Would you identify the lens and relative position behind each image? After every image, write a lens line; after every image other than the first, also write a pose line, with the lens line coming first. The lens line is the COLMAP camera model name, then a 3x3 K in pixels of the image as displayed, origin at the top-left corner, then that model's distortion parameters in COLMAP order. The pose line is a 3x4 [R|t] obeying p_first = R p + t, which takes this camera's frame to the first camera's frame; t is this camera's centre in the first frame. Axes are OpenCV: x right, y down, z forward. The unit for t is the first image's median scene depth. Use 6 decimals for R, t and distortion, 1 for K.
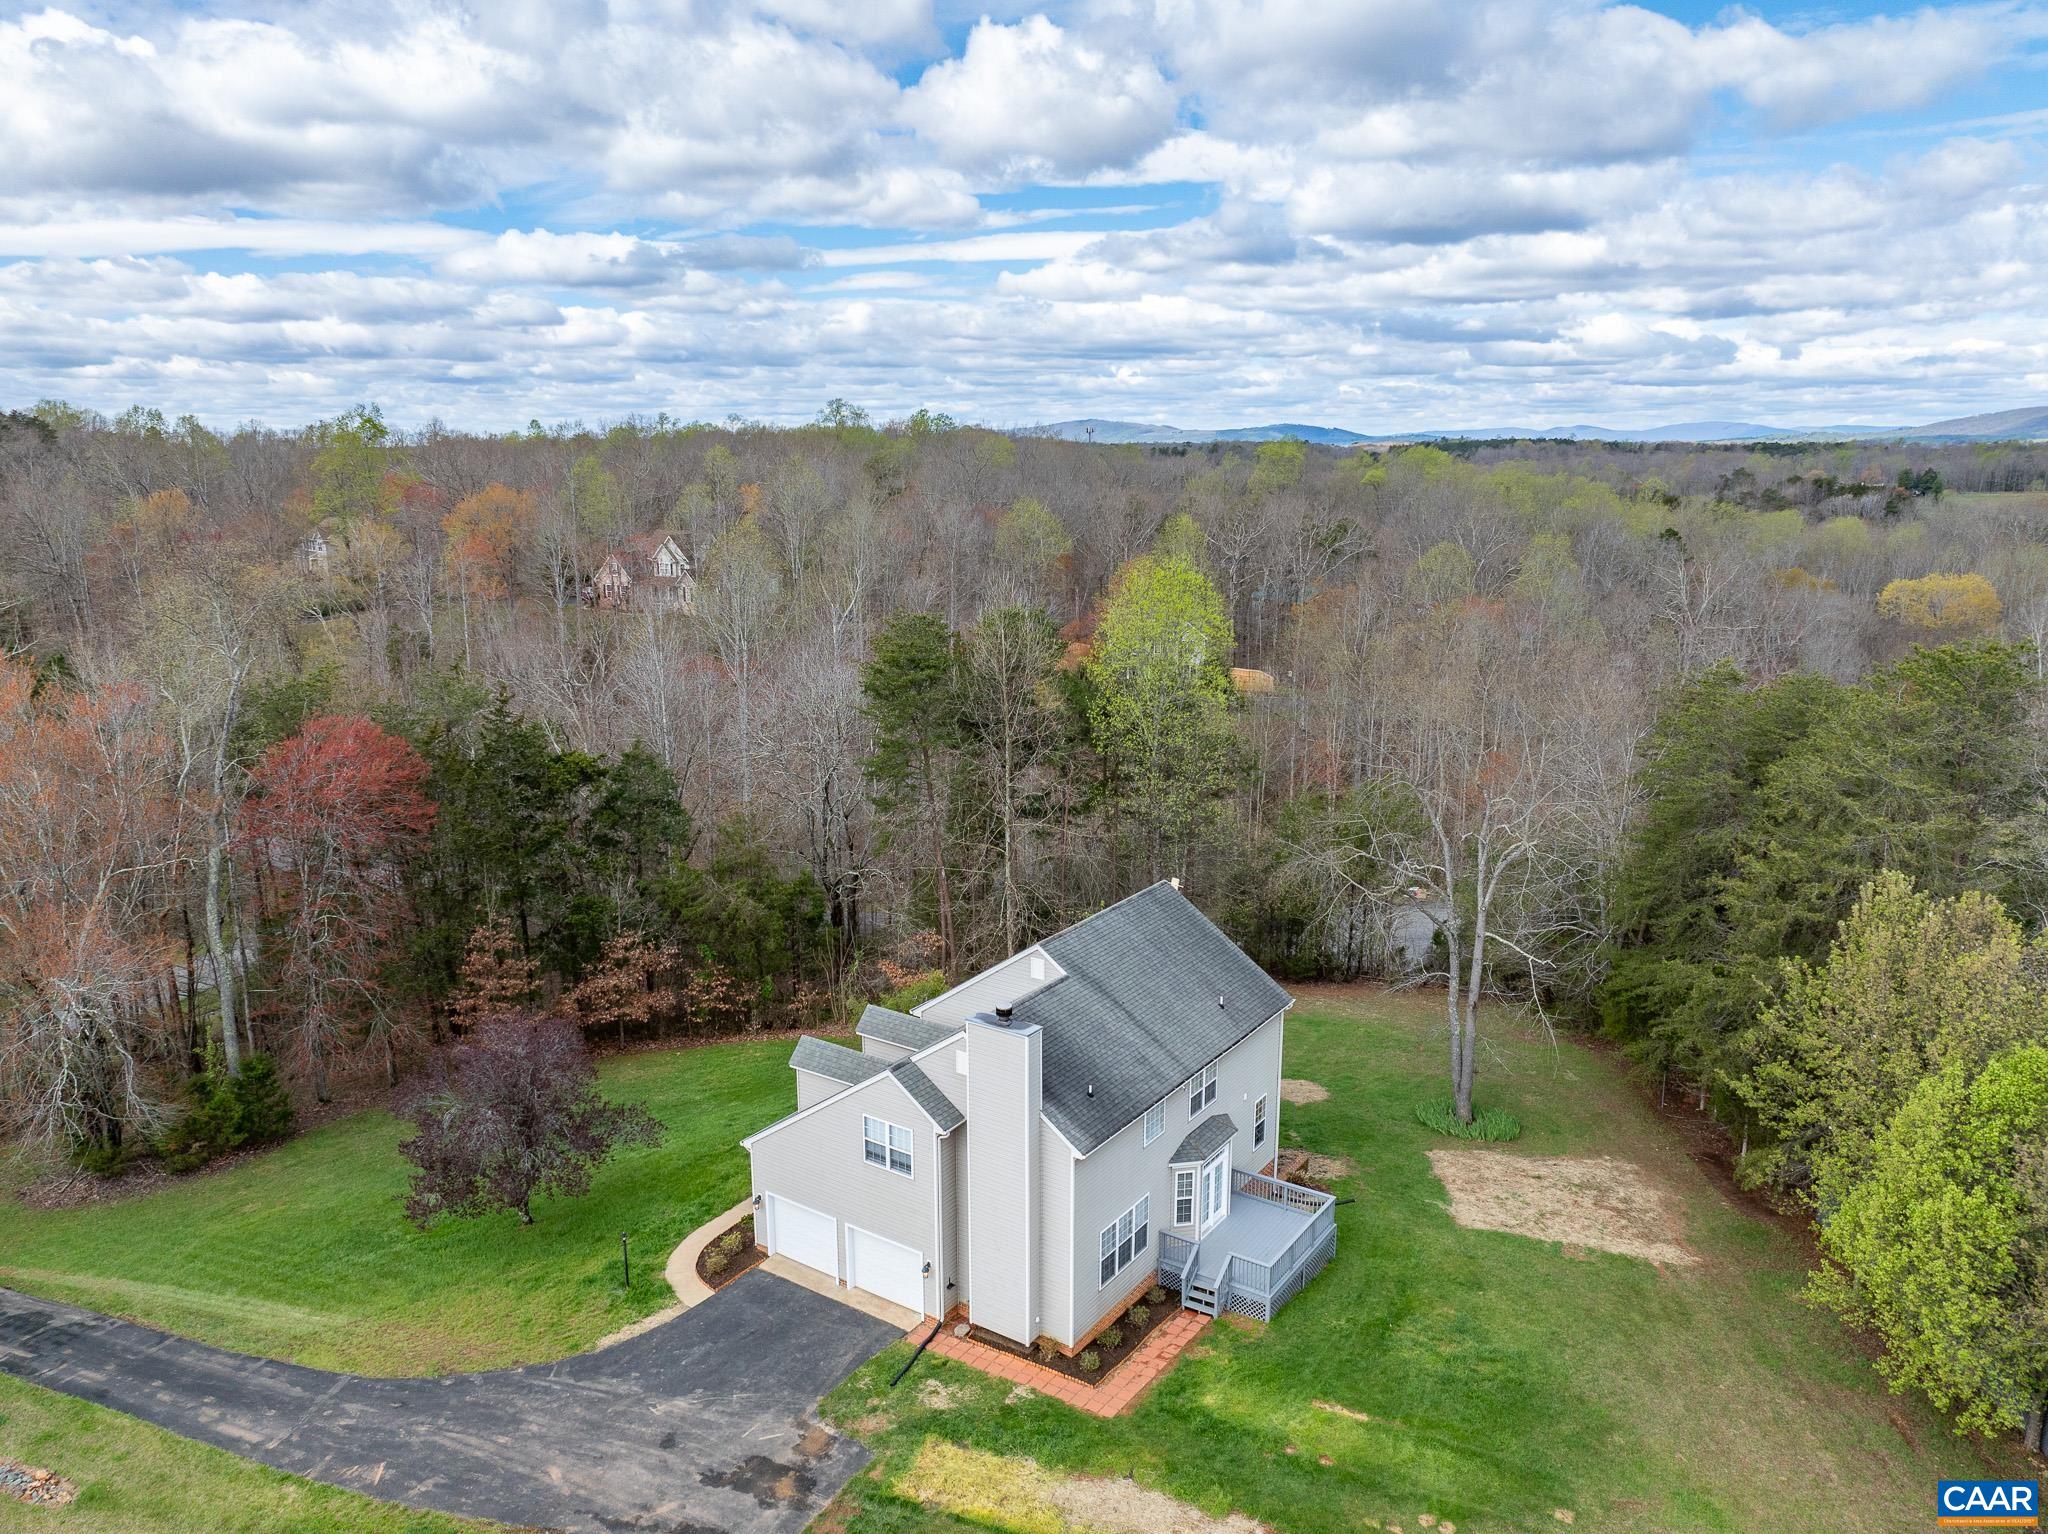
lens RADIAL K [[1446.4, 0, 1026.5], [0, 1446.4, 755.0], [0, 0, 1]] dist [-0.044447, 0.011981]
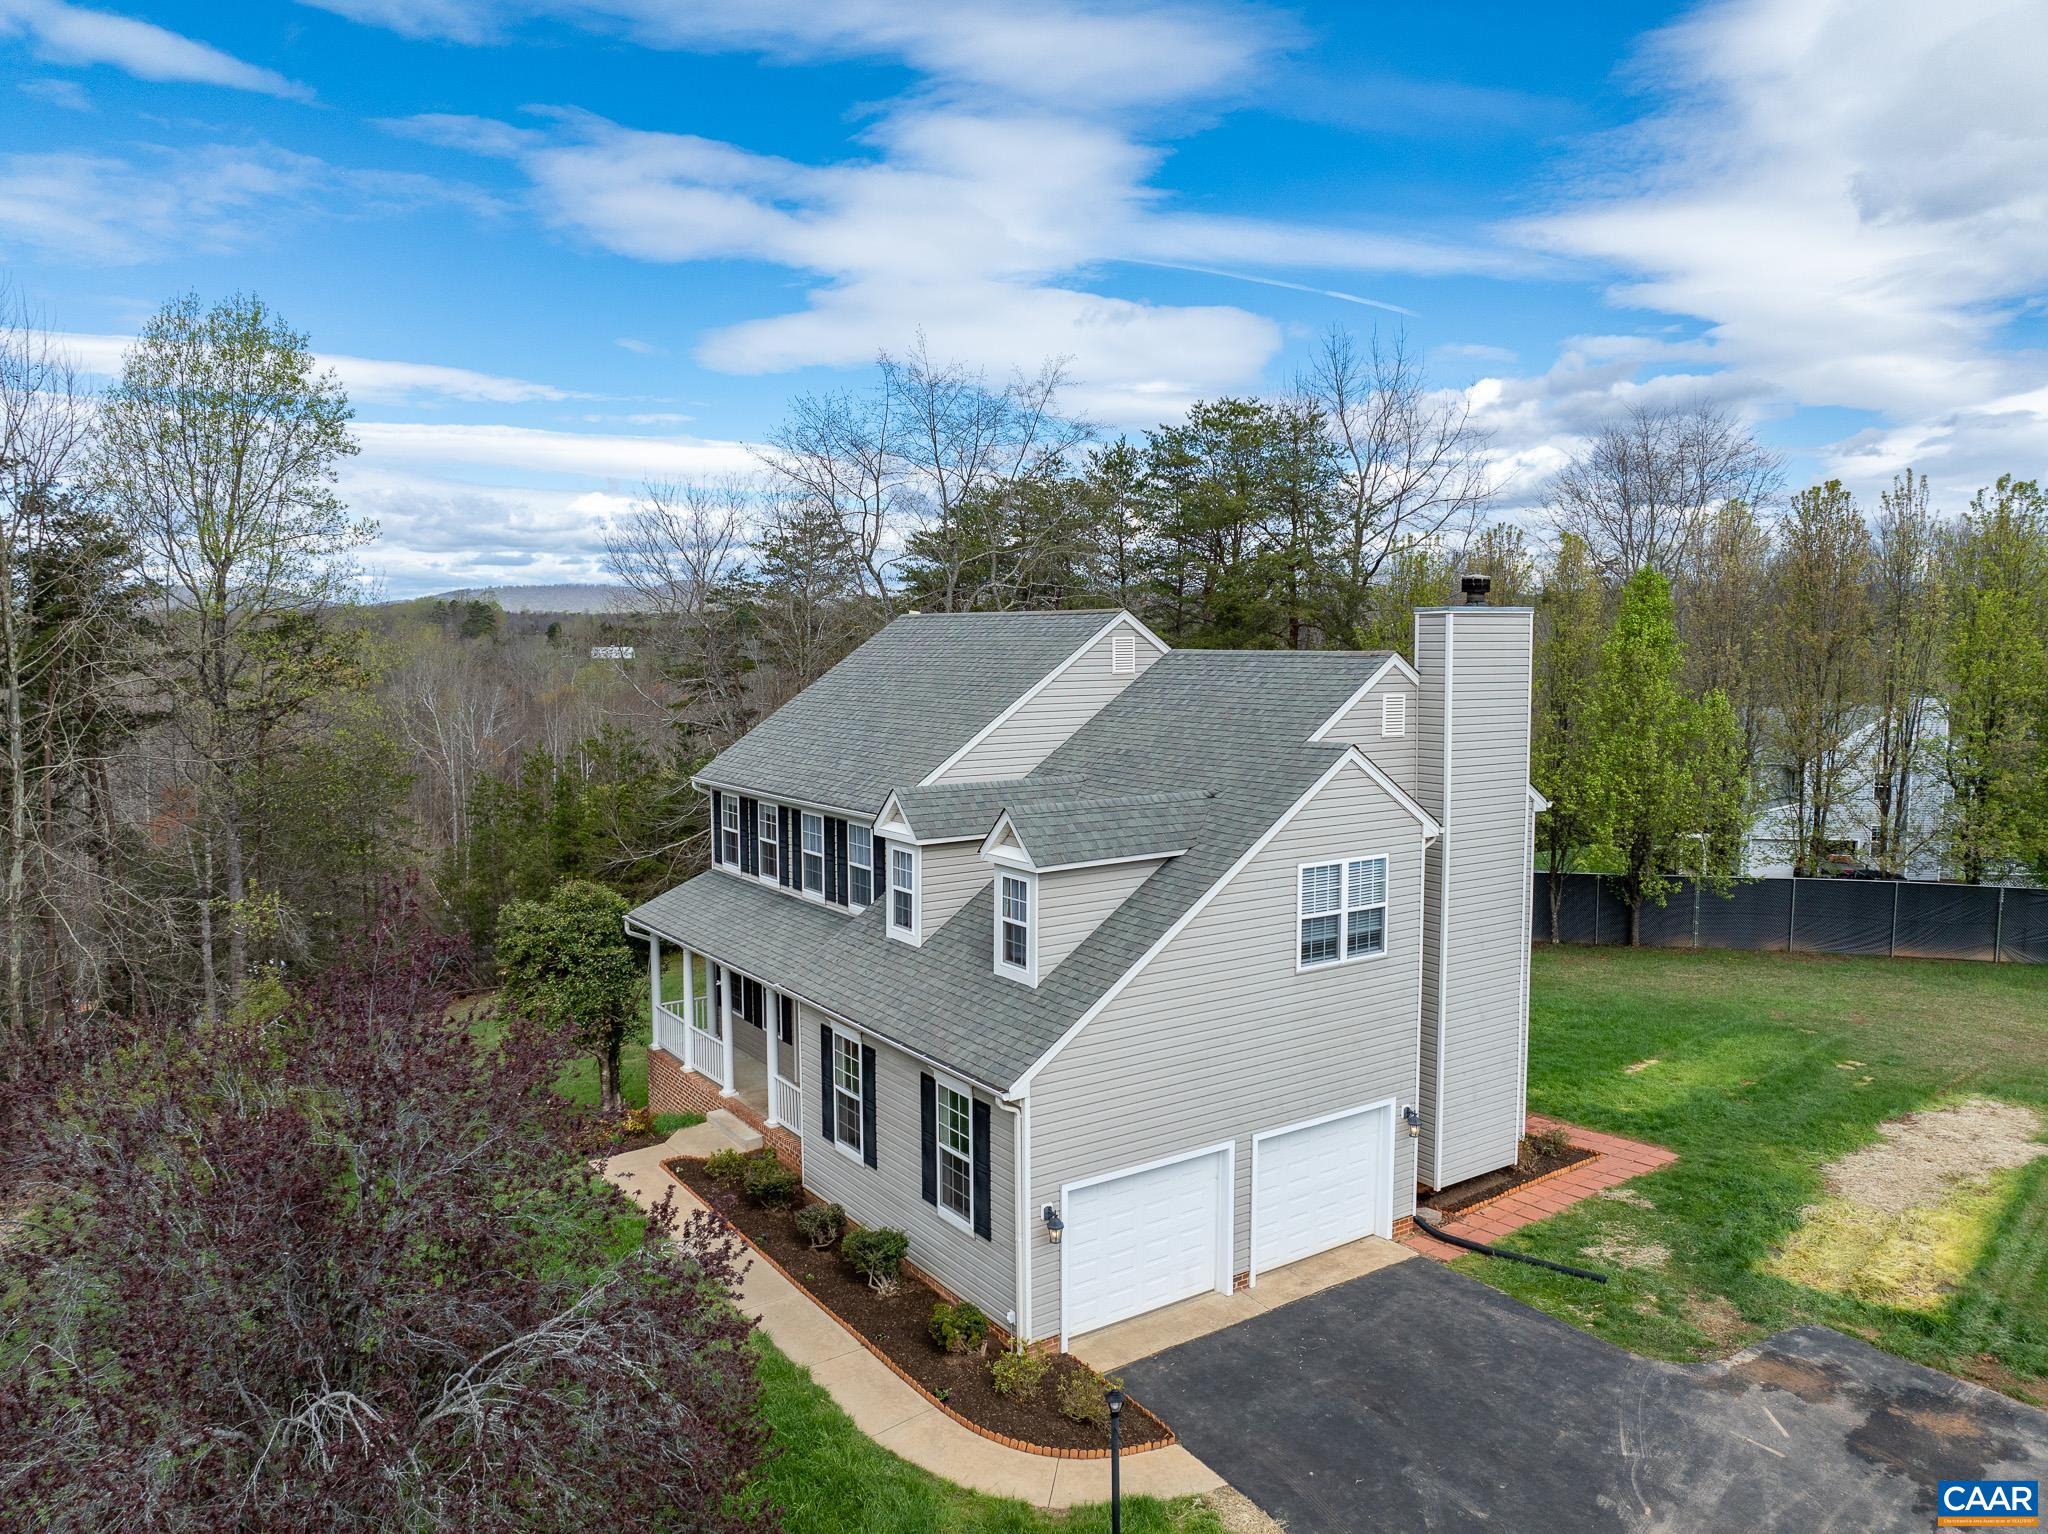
lens RADIAL K [[1446.4, 0, 1029.5], [0, 1446.4, 765.4], [0, 0, 1]] dist [-0.044447, 0.011981]
pose [[0.362884, -0.087841, 0.927685, -0.608057], [0.194627, 0.980735, 0.016732, 0.193509], [-0.911283, 0.174480, 0.372989, 0.915091]]
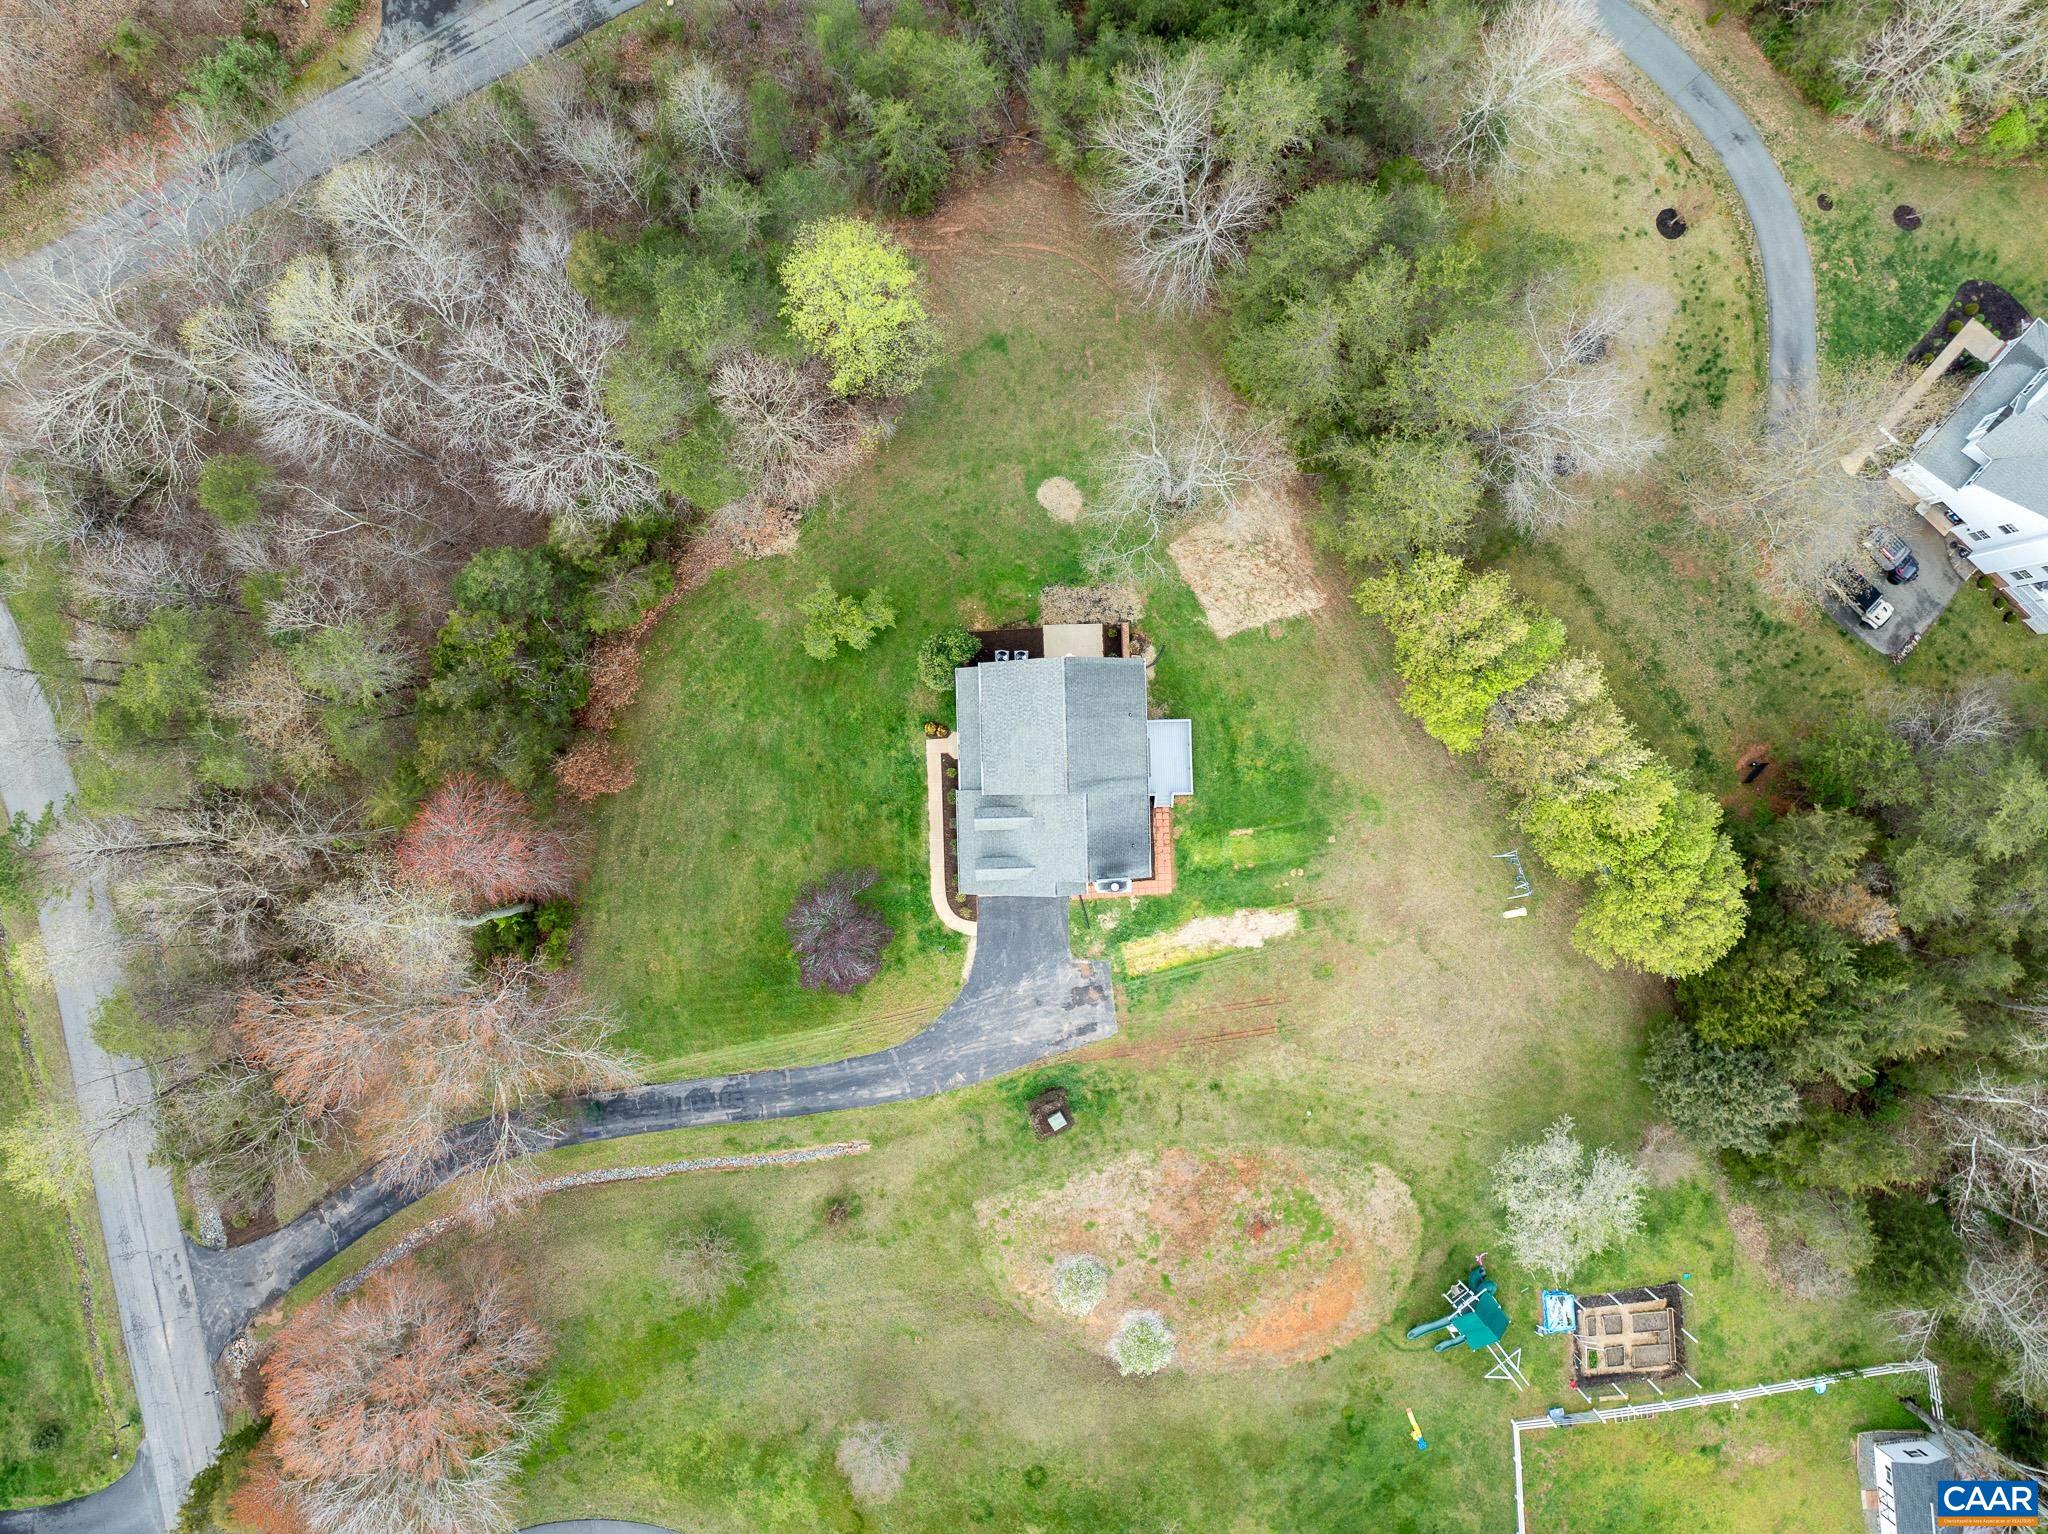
lens RADIAL K [[1446.4, 0, 1015.9], [0, 1446.4, 760.4], [0, 0, 1]] dist [-0.044447, 0.011981]
pose [[0.810334, -0.585964, -0.002380, -0.019080], [0.121723, 0.164356, 0.978862, -1.938087], [-0.573186, -0.793495, 0.204508, 0.754208]]
